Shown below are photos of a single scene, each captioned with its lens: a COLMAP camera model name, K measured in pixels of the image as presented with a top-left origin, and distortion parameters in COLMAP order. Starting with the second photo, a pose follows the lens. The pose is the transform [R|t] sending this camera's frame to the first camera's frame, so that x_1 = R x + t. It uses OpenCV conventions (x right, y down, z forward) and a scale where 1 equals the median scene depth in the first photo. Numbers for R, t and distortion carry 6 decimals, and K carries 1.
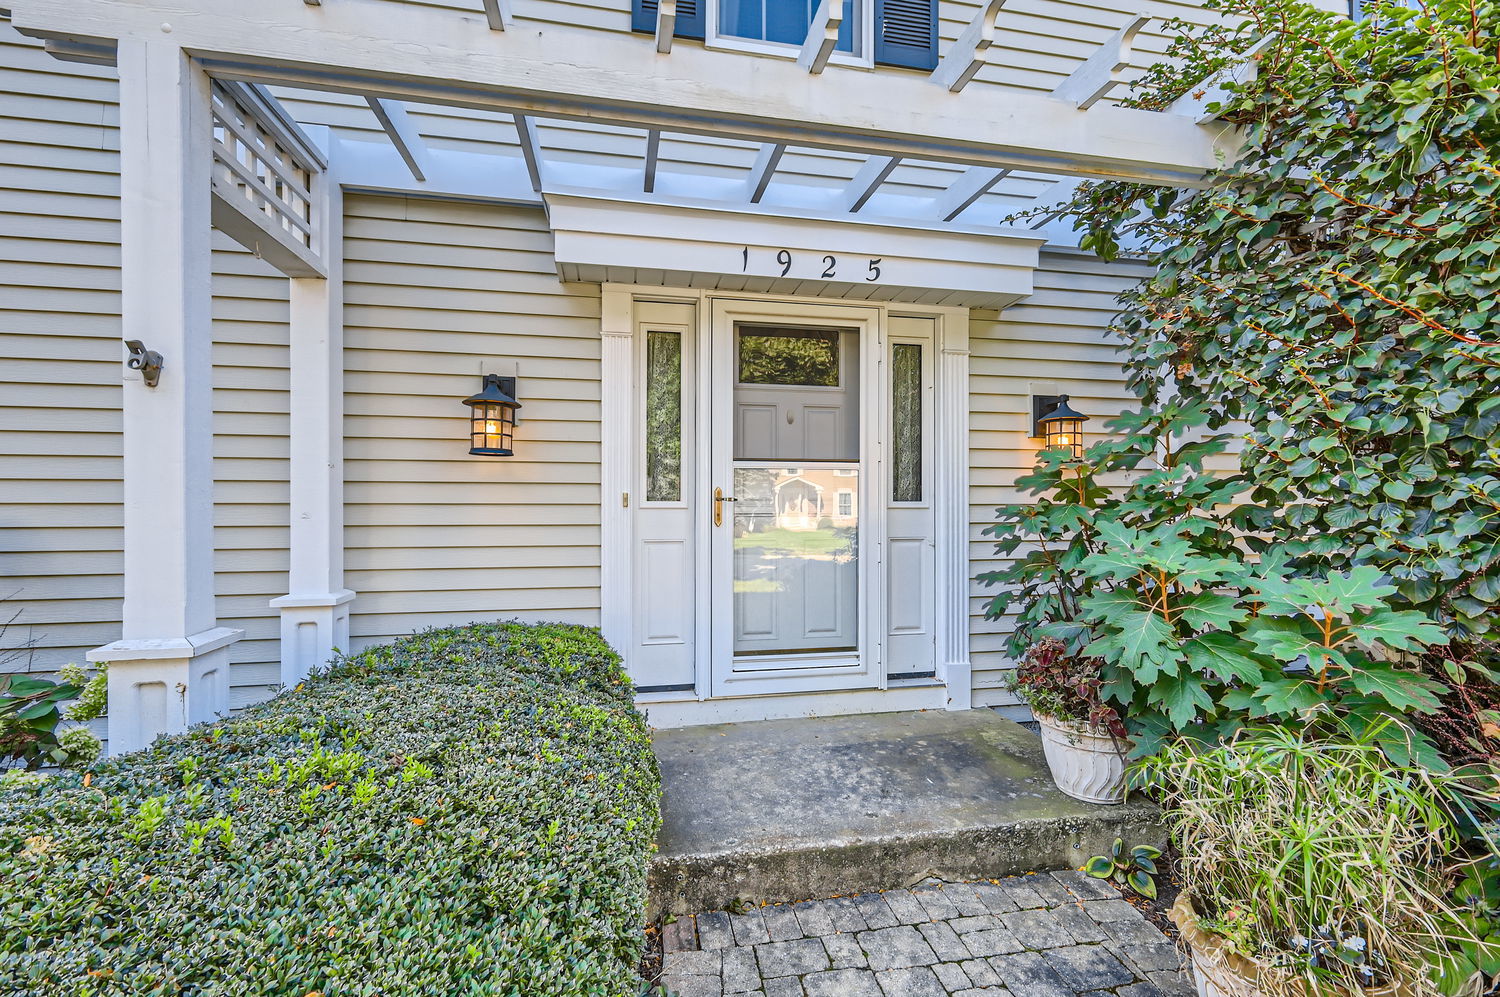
lens RADIAL K [[657.6, 0, 735.9], [0, 657.6, 501.3], [0, 0, 1]] dist [-0.001455, 0.000125]
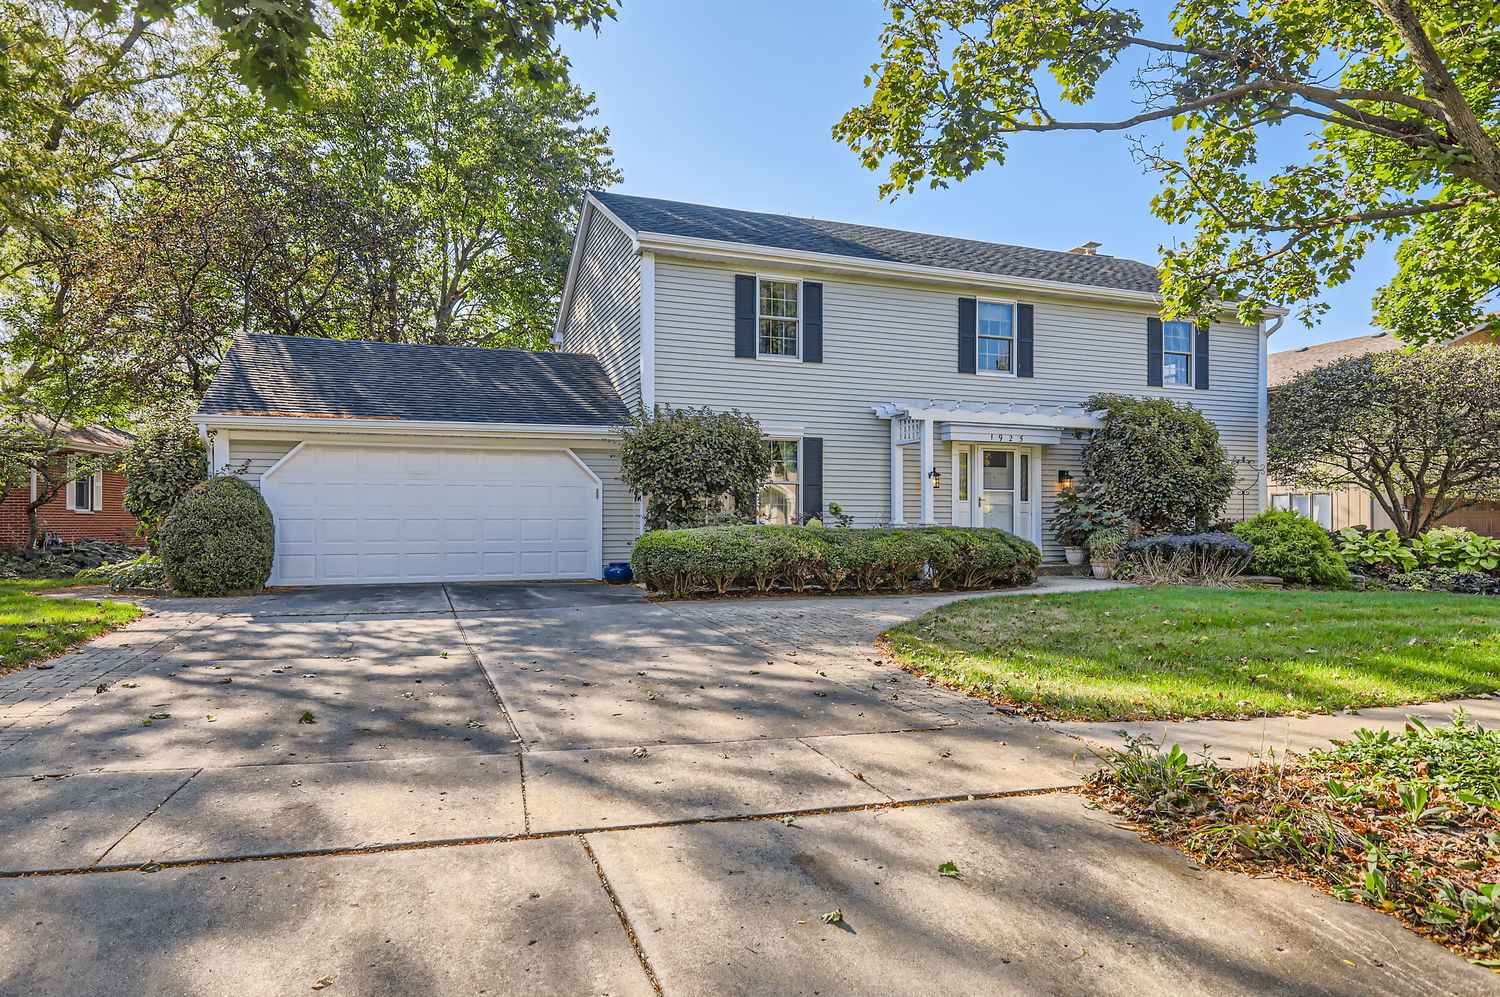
lens RADIAL K [[877.5, 0, 747.9], [0, 877.5, 507.5], [0, 0, 1]] dist [0.003480, 0.000170]
pose [[0.985974, -0.000558, 0.166895, -2.149642], [0.002644, 0.999921, -0.012274, 0.096252], [-0.166875, 0.012543, 0.985898, -3.651411]]
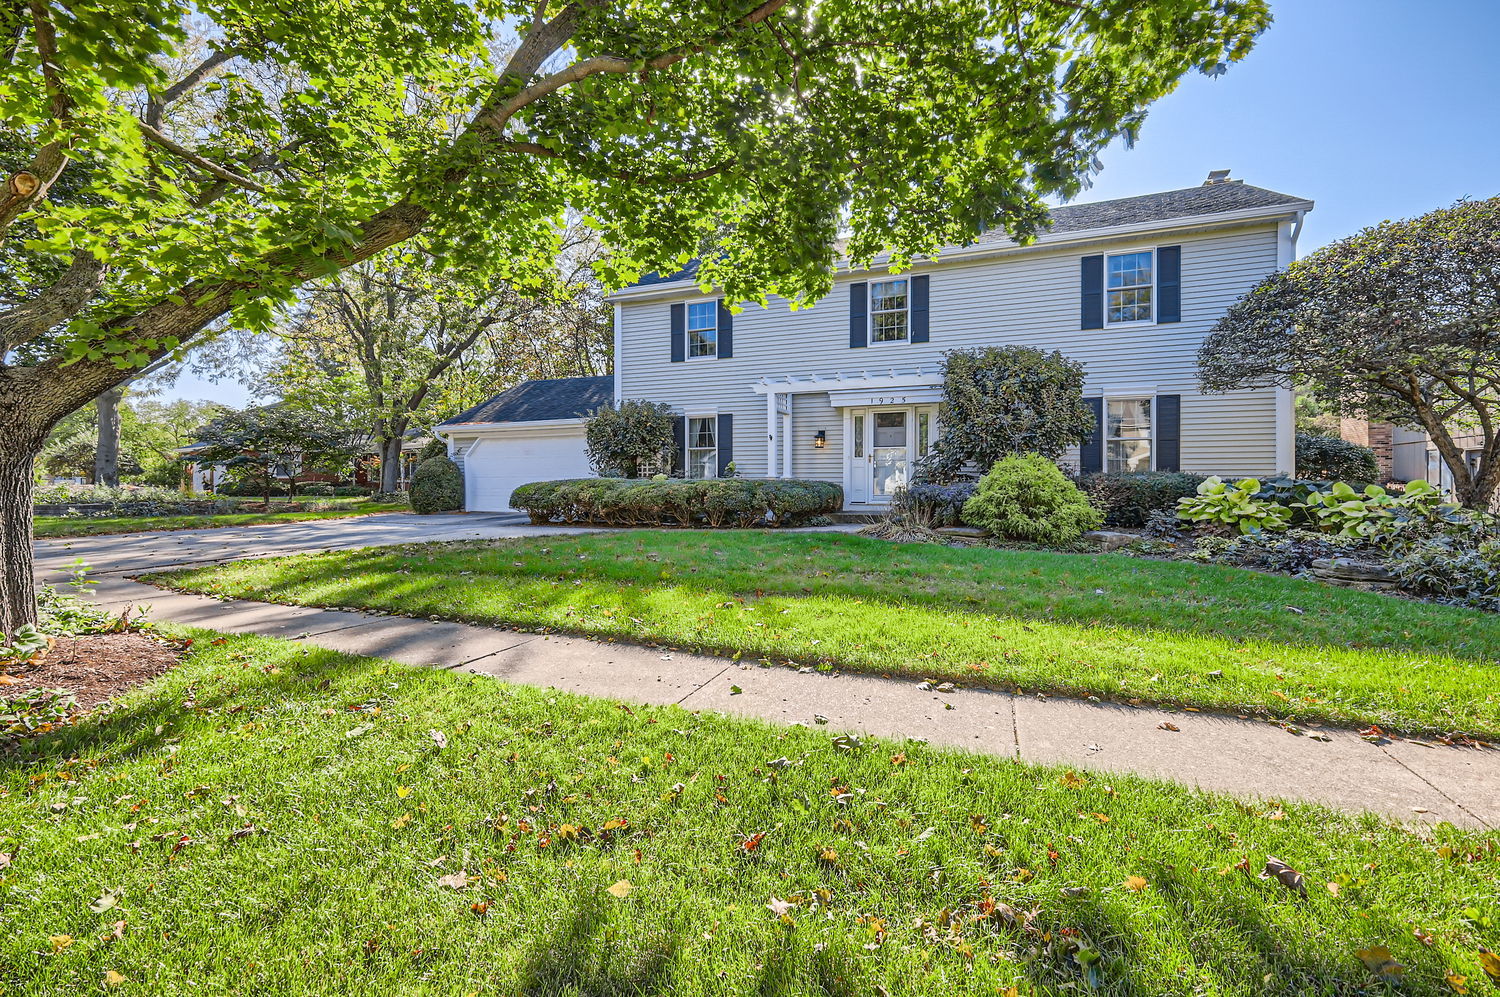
lens RADIAL K [[657.6, 0, 745.8], [0, 657.6, 490.4], [0, 0, 1]] dist [-0.001455, 0.000125]
pose [[0.845197, 0.001983, -0.534452, 1.593571], [0.009297, 0.999787, 0.018413, 0.136079], [0.534375, -0.020532, 0.844998, -3.074628]]
